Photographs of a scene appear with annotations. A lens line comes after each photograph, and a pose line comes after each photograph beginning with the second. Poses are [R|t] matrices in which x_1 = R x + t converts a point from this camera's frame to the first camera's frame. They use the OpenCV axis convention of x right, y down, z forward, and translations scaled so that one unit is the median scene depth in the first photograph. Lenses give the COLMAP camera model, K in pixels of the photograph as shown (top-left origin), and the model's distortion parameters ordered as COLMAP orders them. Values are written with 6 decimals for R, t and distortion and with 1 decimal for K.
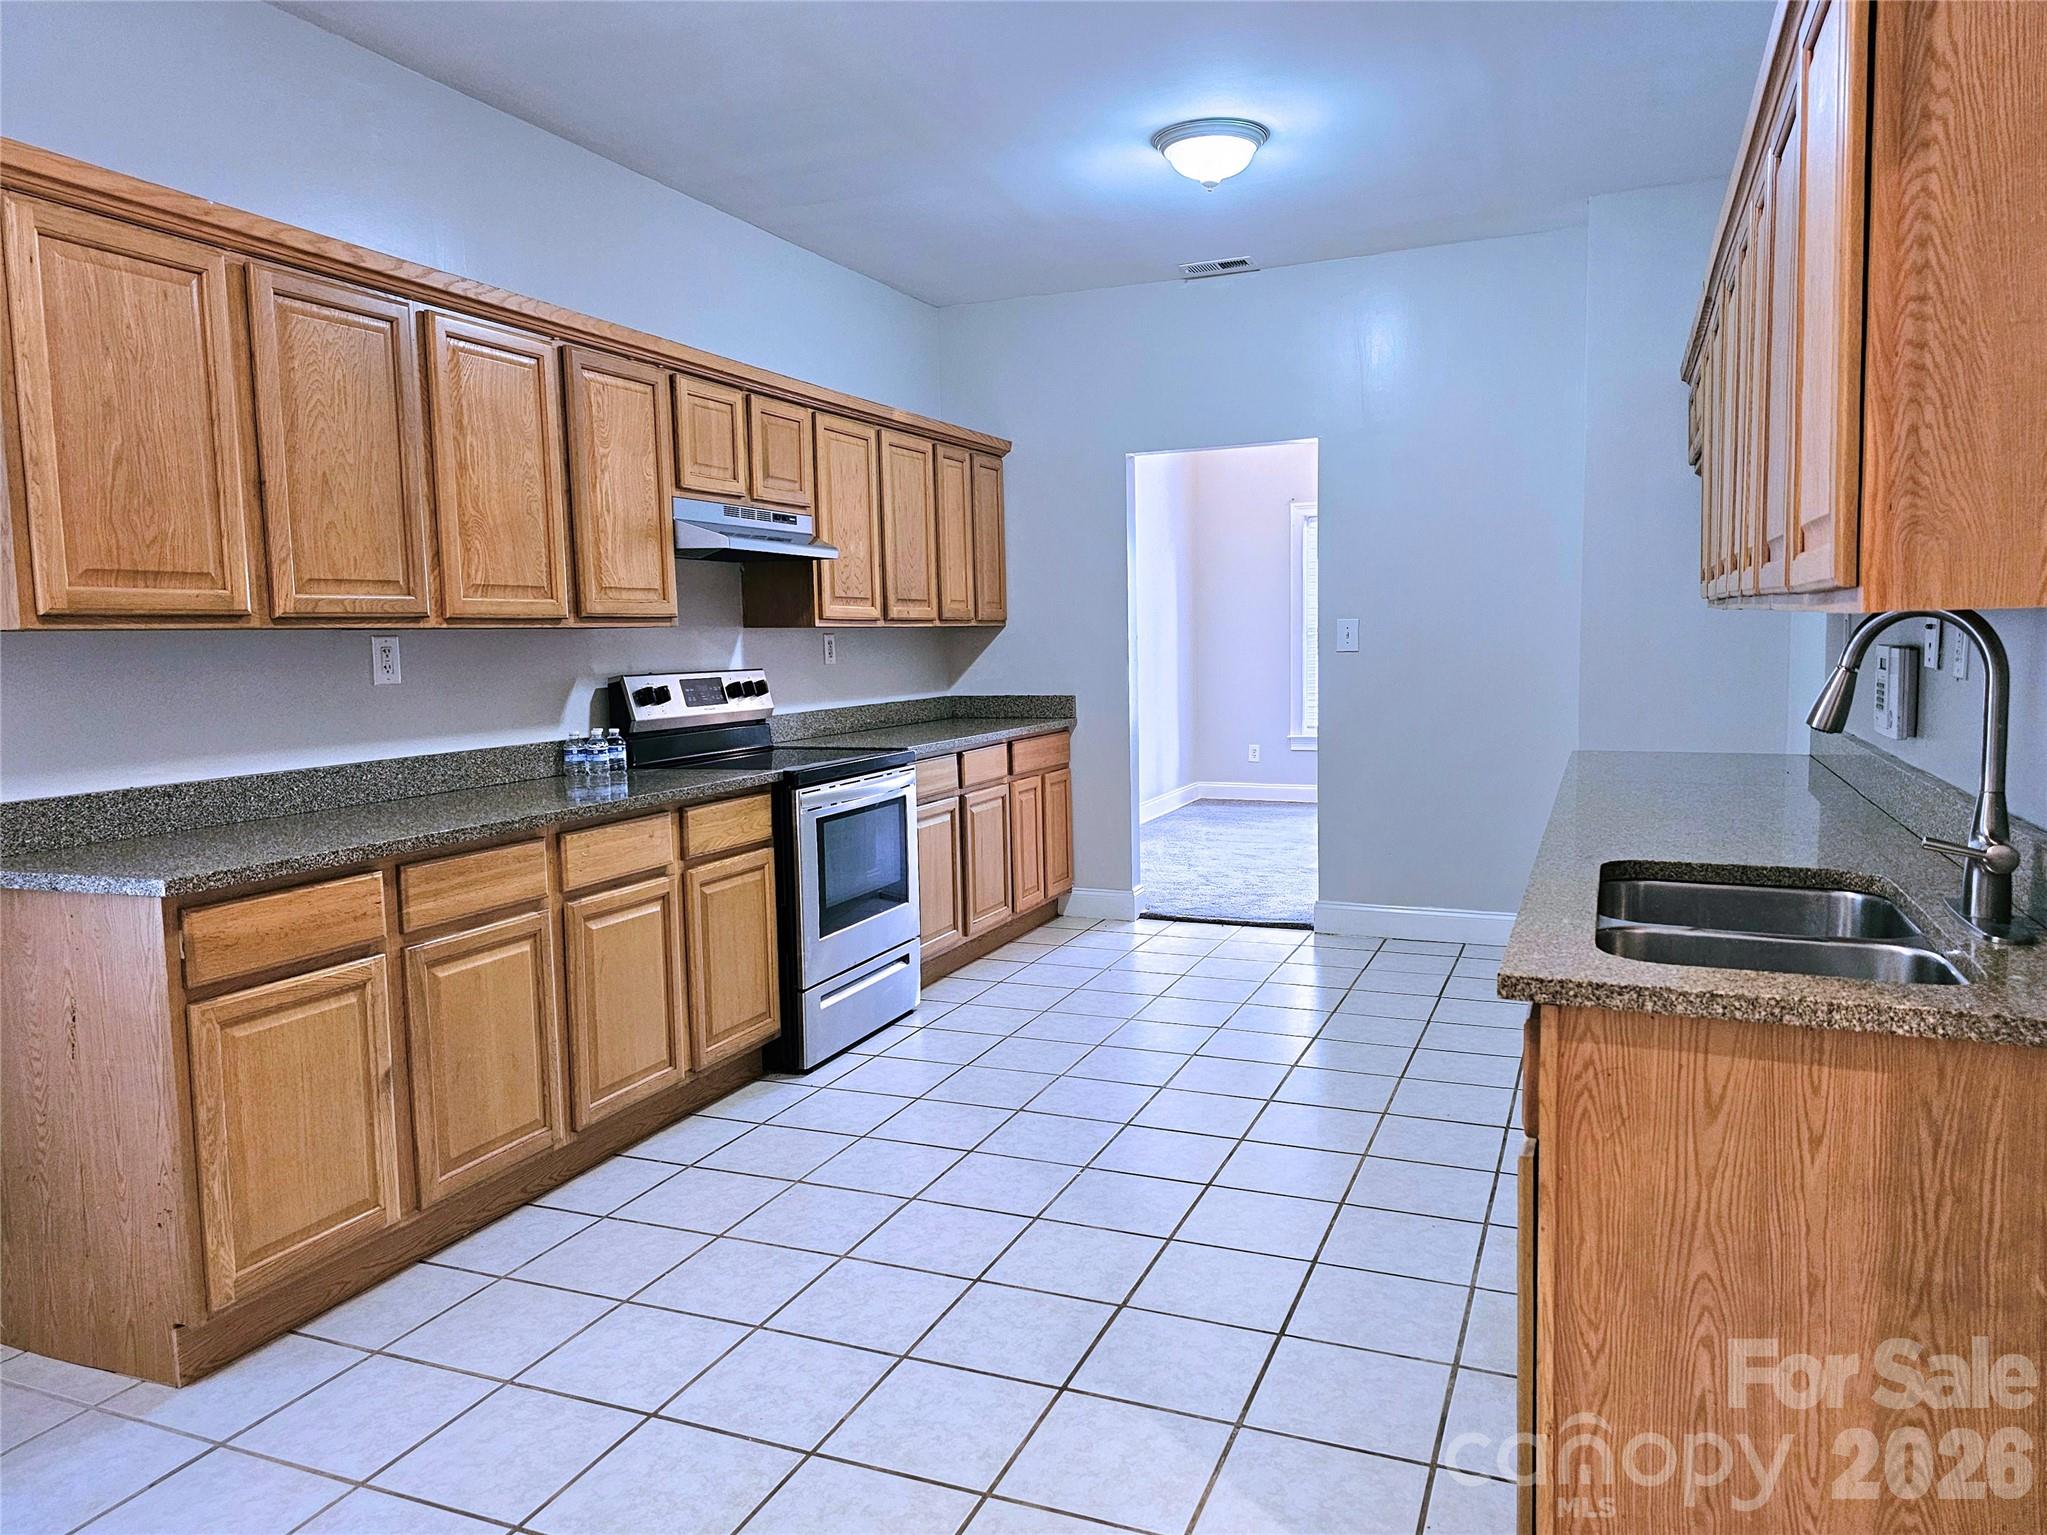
lens RADIAL K [[1391.4, 0, 1040.6], [0, 1391.4, 747.9], [0, 0, 1]] dist [0.050290, -0.026152]
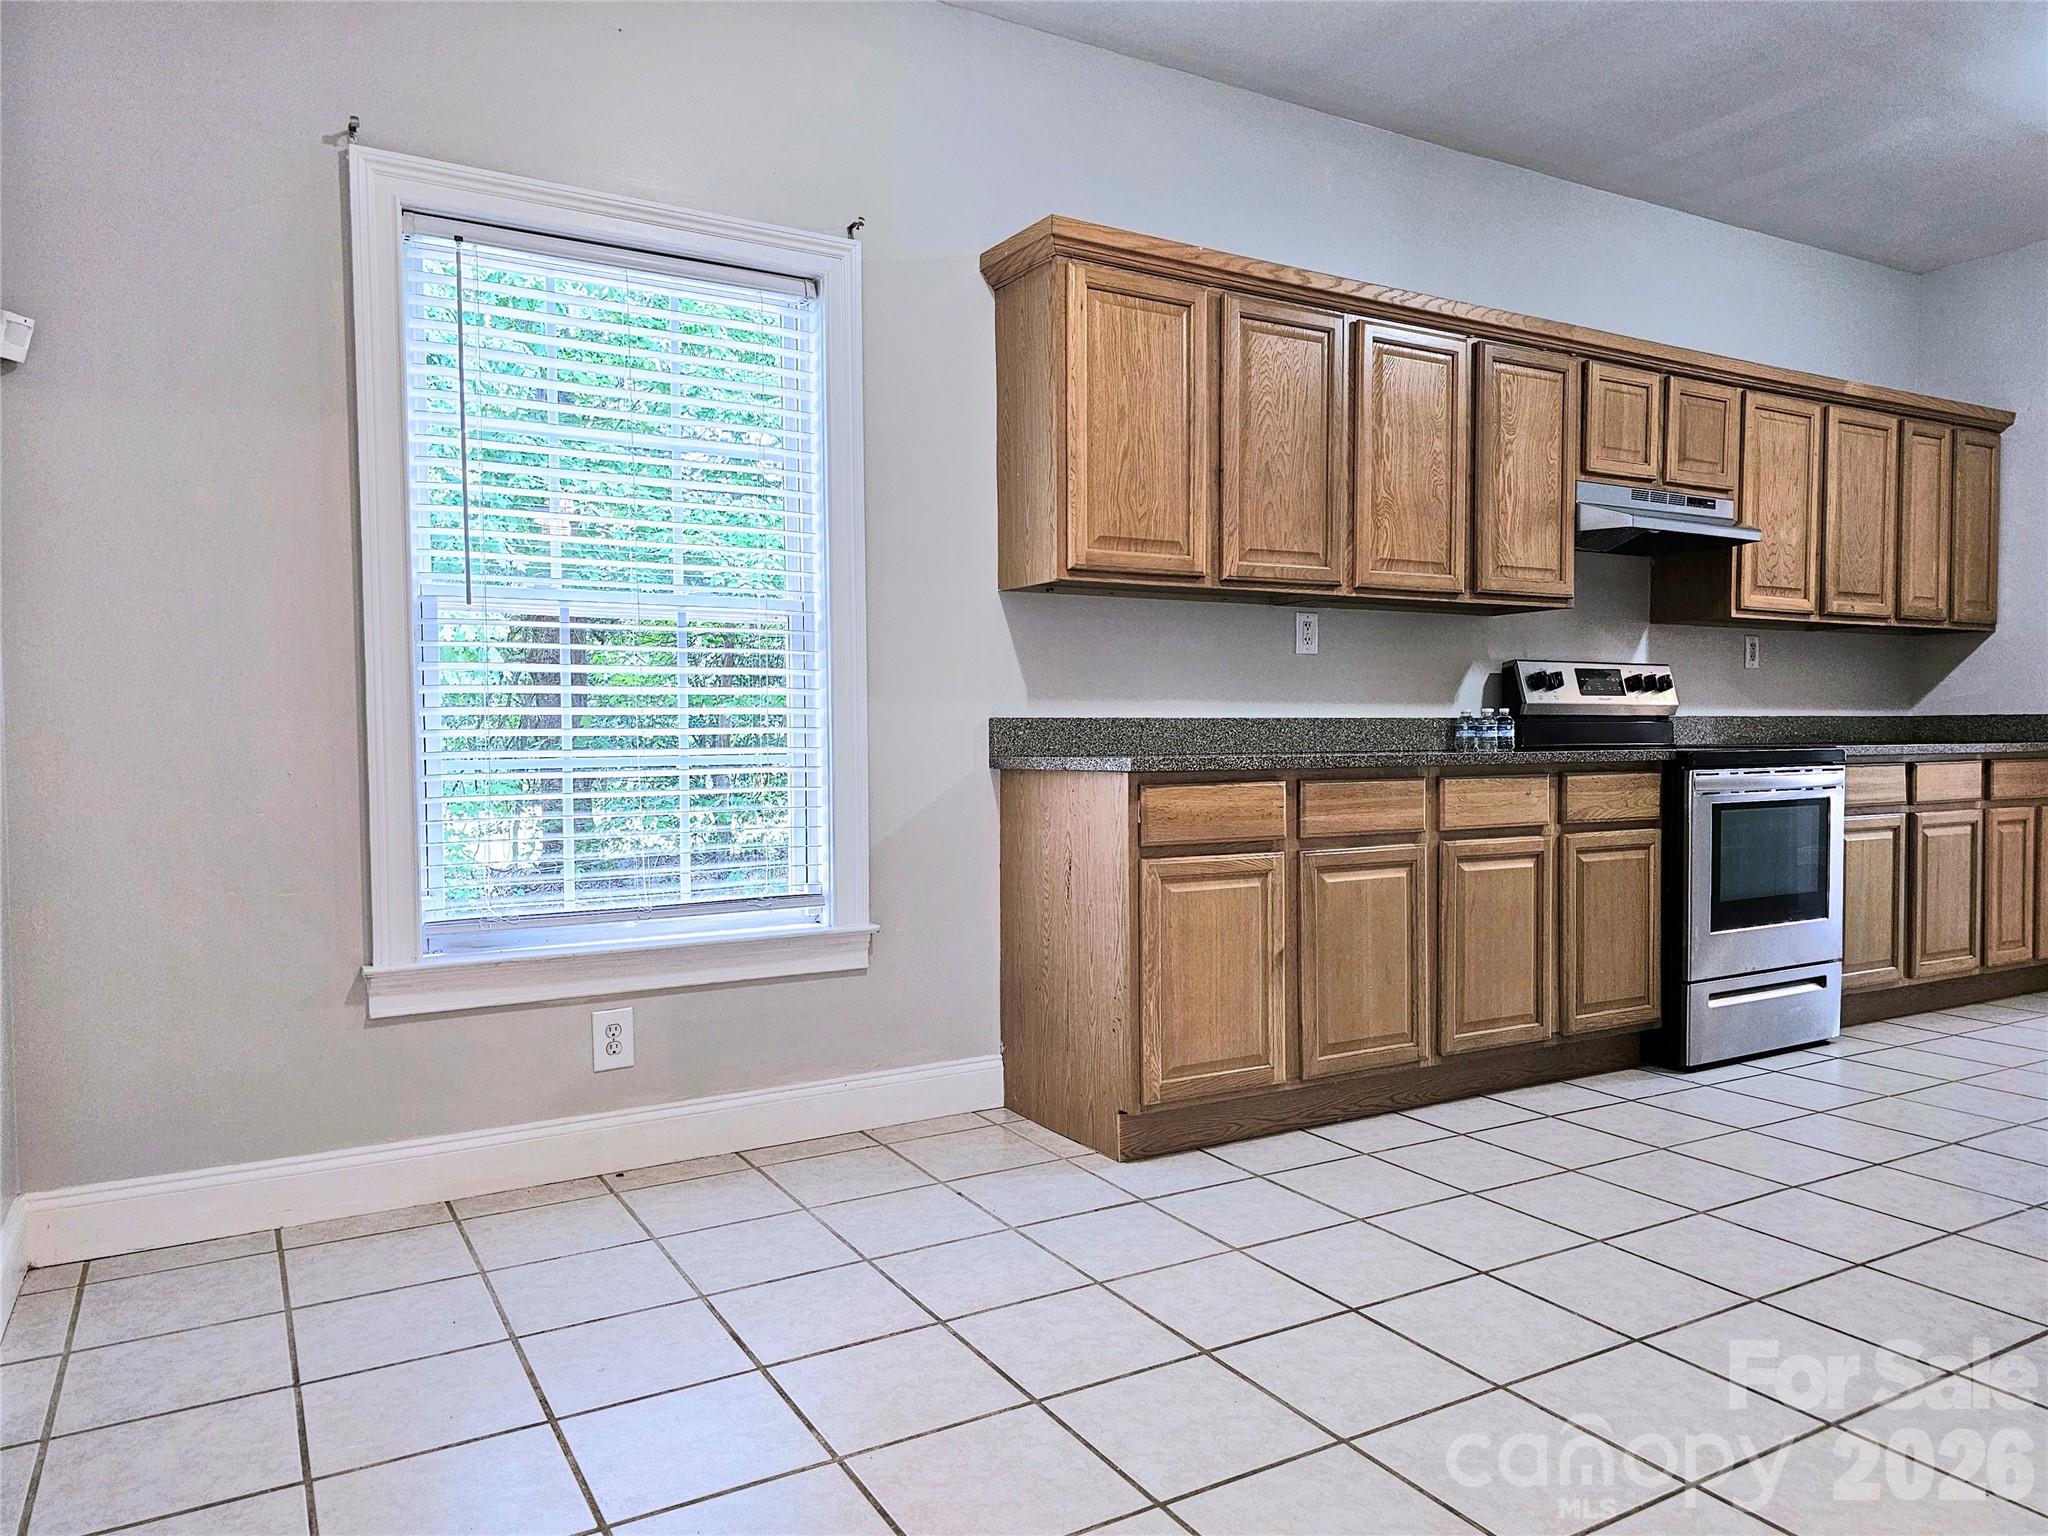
lens RADIAL K [[1392.0, 0, 1034.9], [0, 1392.0, 785.8], [0, 0, 1]] dist [0.050290, -0.026152]
pose [[0.798721, 0.041044, -0.600300, 0.054216], [-0.063733, 0.997829, -0.016575, 0.102255], [0.598317, 0.051498, 0.799603, -0.050929]]
